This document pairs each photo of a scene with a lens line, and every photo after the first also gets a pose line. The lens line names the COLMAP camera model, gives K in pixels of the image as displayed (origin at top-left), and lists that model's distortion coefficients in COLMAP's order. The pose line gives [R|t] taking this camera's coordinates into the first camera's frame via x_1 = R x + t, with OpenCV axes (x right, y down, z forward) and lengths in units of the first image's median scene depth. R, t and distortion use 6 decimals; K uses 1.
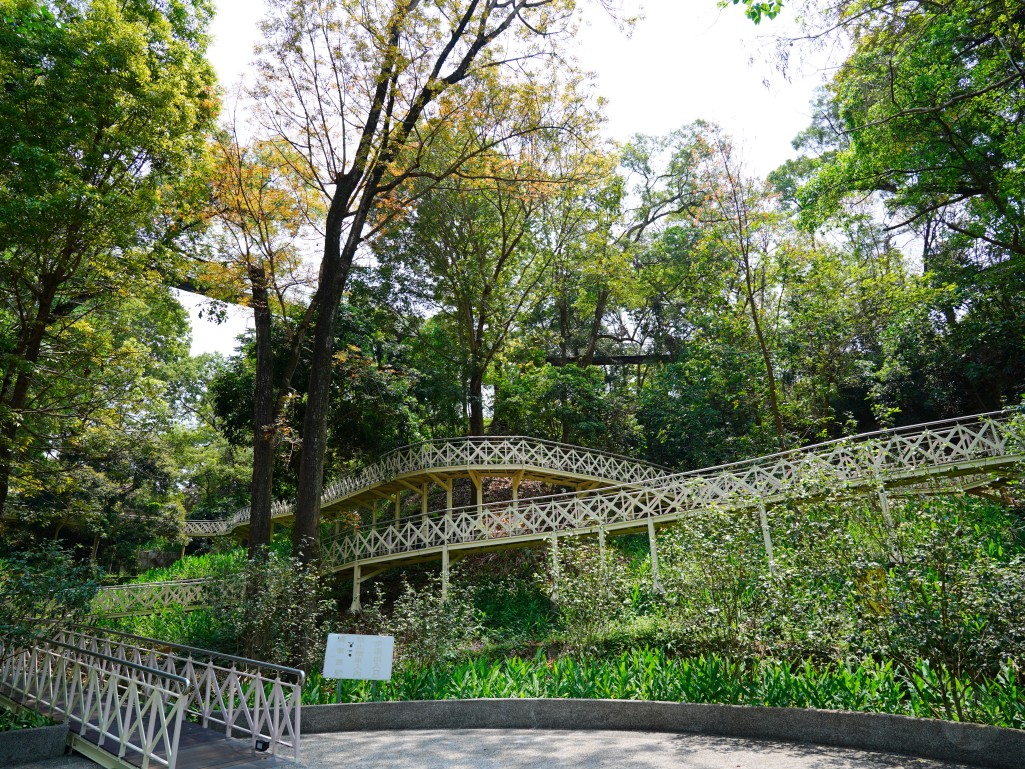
lens RADIAL K [[646.6, 0, 508.8], [0, 646.6, 387.5], [0, 0, 1]] dist [-0.025873, 0.002980]
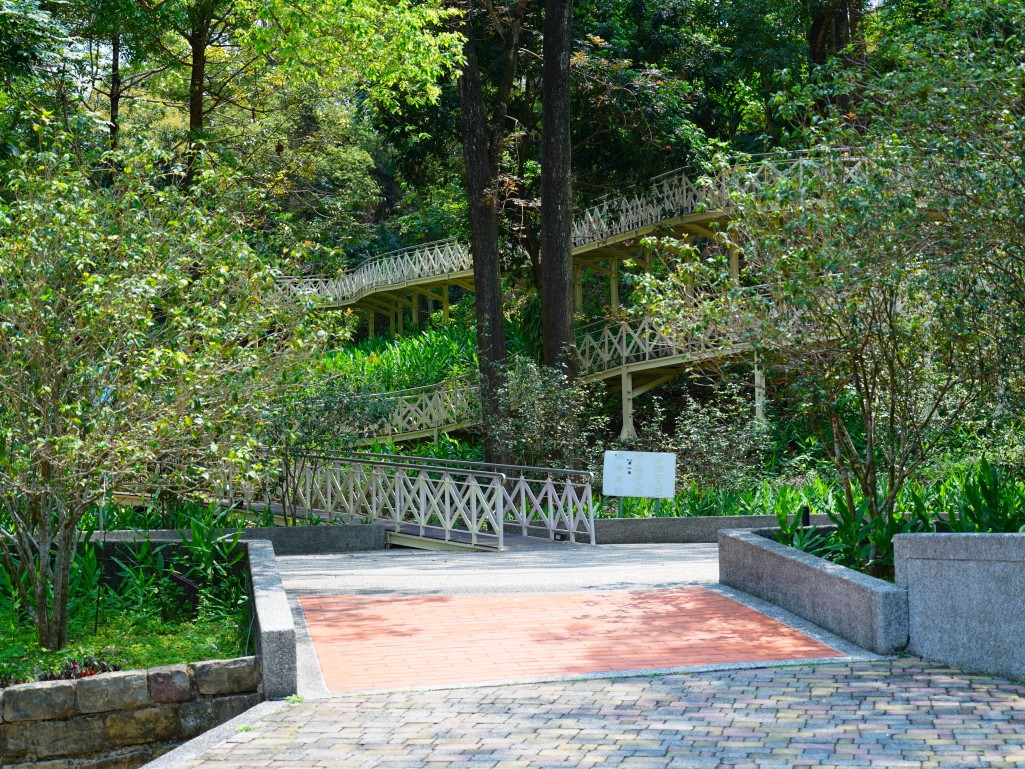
lens RADIAL K [[1822.4, 0, 512.6], [0, 1822.4, 384.9], [0, 0, 1]] dist [-0.017234, 0.000000]
pose [[0.961366, -0.007933, -0.275159, 0.273796], [0.085061, 0.959227, 0.269534, -0.371306], [0.261801, -0.282526, 0.922843, -1.246782]]
